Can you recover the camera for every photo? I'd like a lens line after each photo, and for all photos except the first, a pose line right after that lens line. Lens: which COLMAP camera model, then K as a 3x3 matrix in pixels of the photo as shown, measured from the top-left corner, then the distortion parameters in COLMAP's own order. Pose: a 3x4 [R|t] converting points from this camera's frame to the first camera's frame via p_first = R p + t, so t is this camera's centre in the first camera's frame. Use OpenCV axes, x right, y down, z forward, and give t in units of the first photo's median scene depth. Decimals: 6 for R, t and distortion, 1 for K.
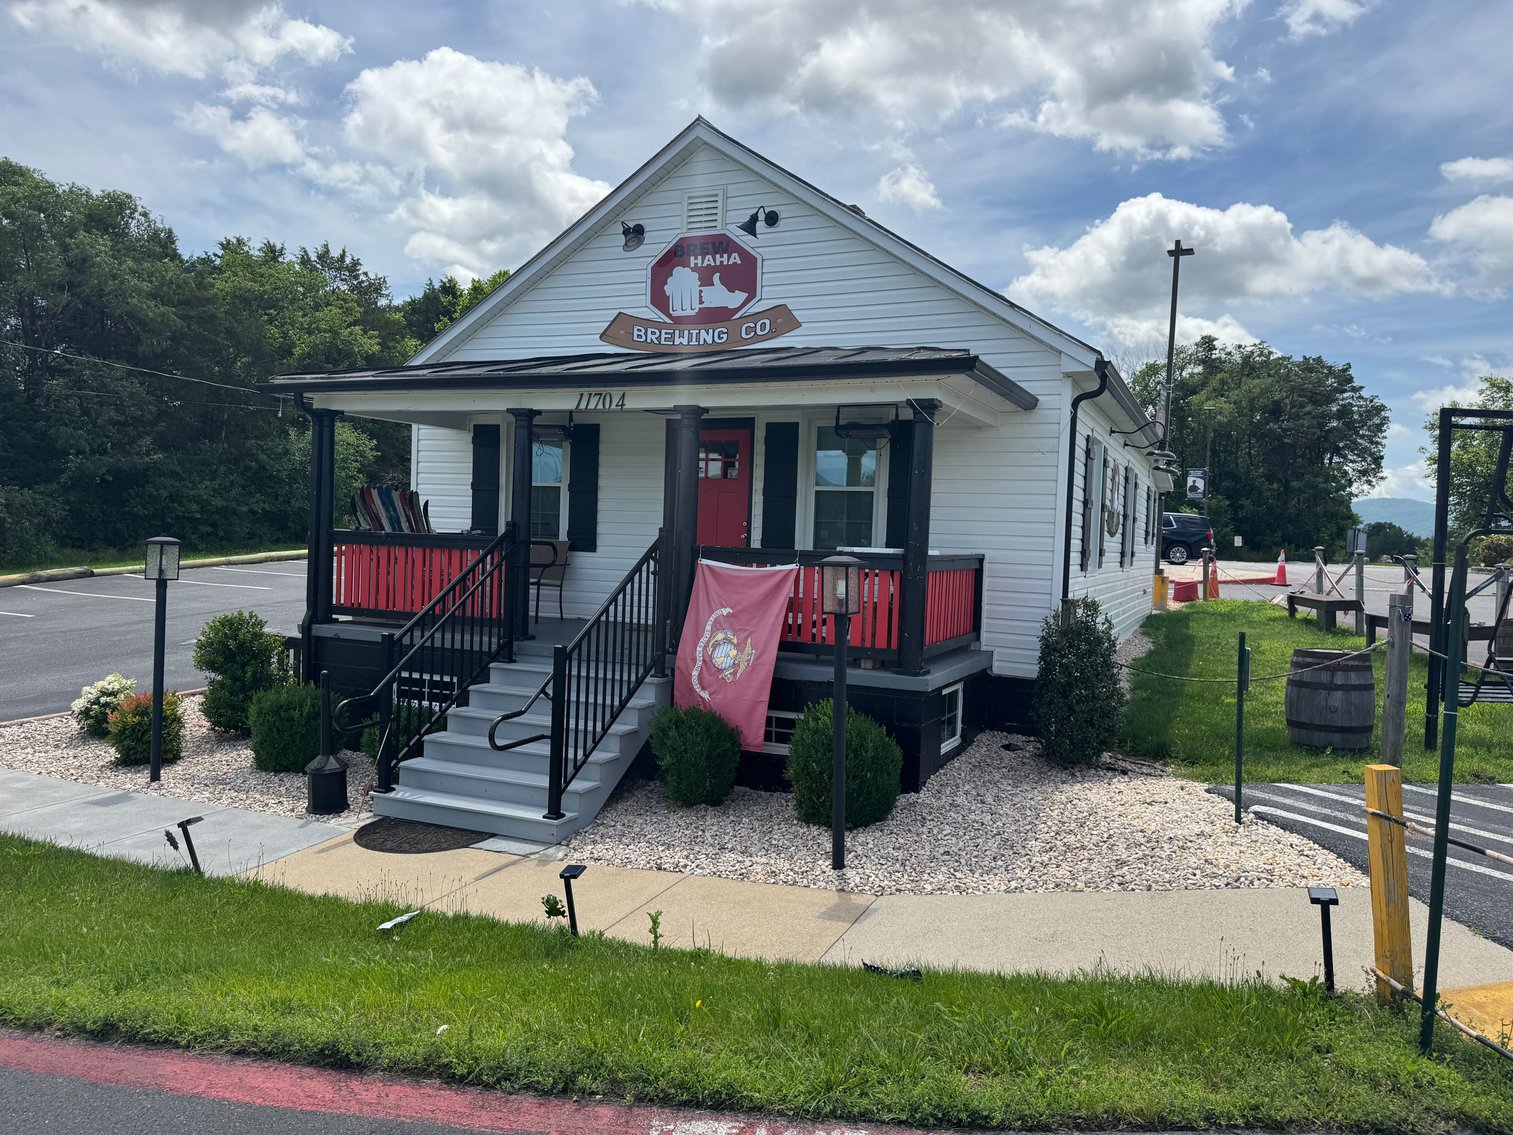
lens RADIAL K [[1068.6, 0, 776.6], [0, 1068.6, 587.6], [0, 0, 1]] dist [-0.046709, 0.016808]
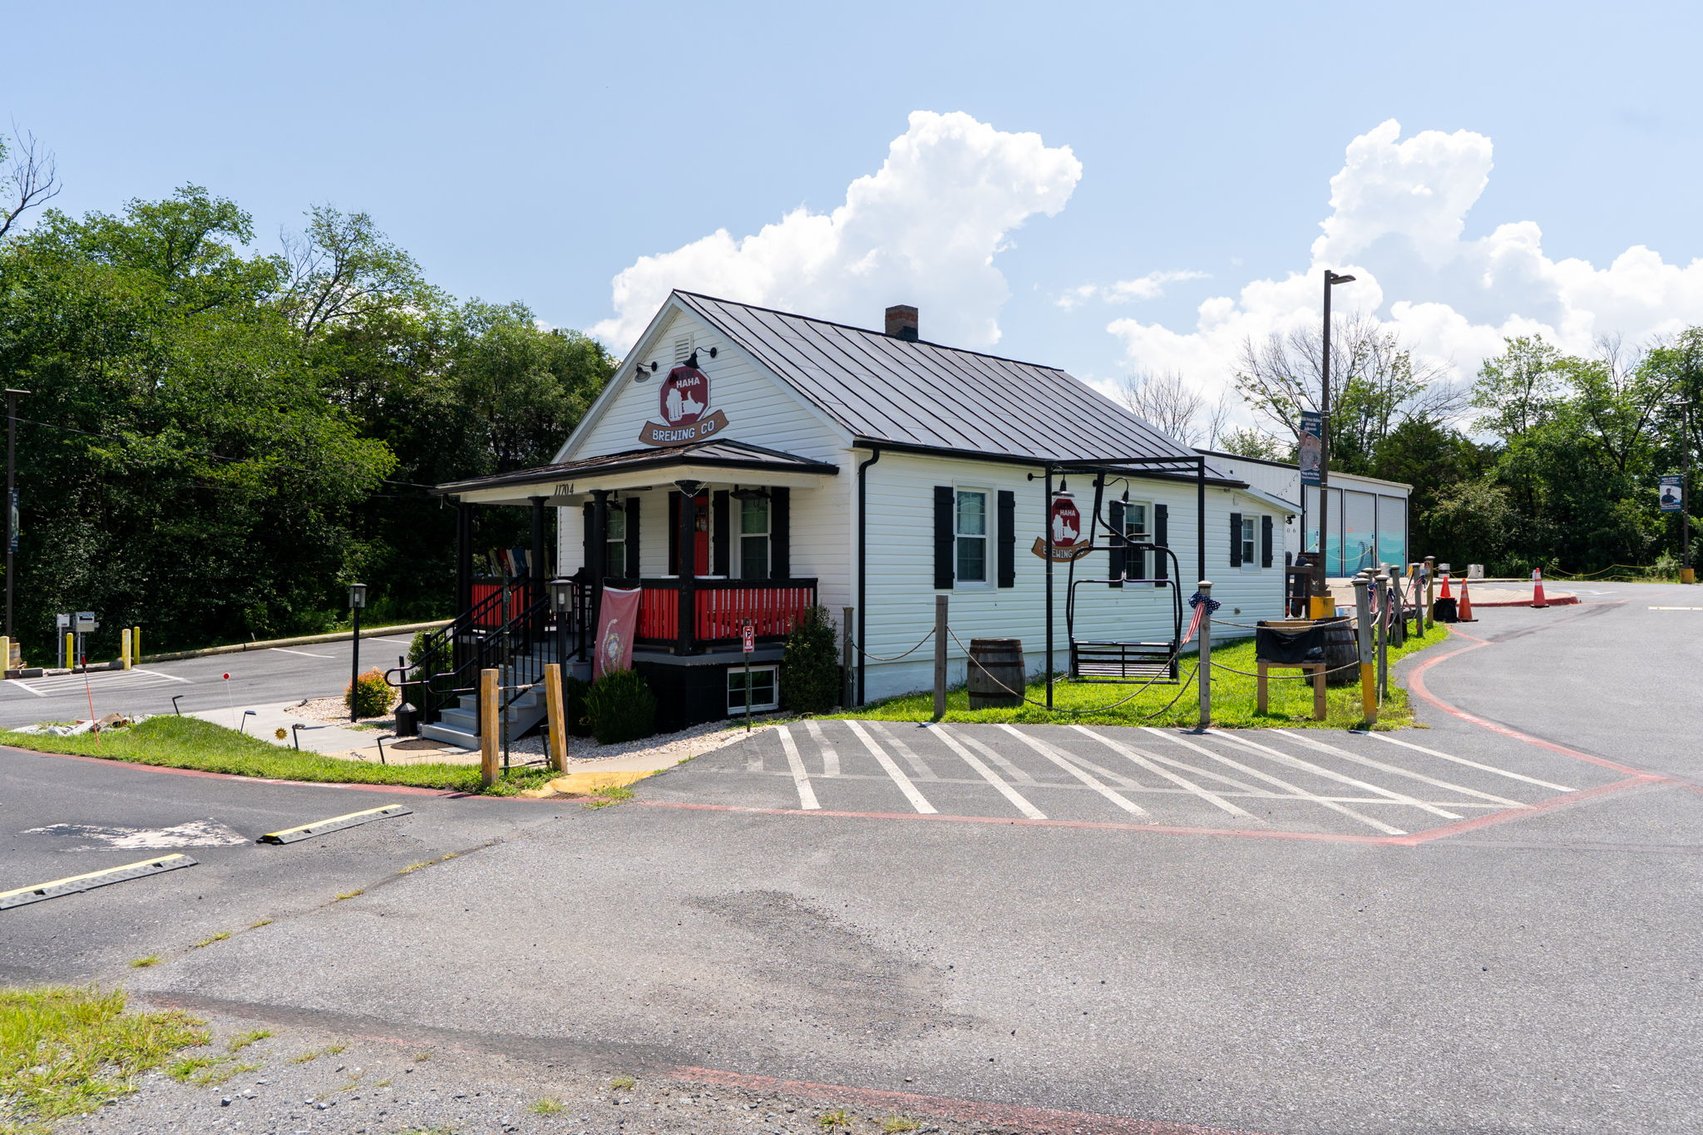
lens RADIAL K [[1151.0, 0, 867.9], [0, 1151.0, 568.5], [0, 0, 1]] dist [0.019036, -0.009518]
pose [[0.922227, -0.036933, -0.384882, 0.768959], [0.013457, 0.997890, -0.063512, 0.049429], [0.386416, 0.053393, 0.920778, -0.341583]]
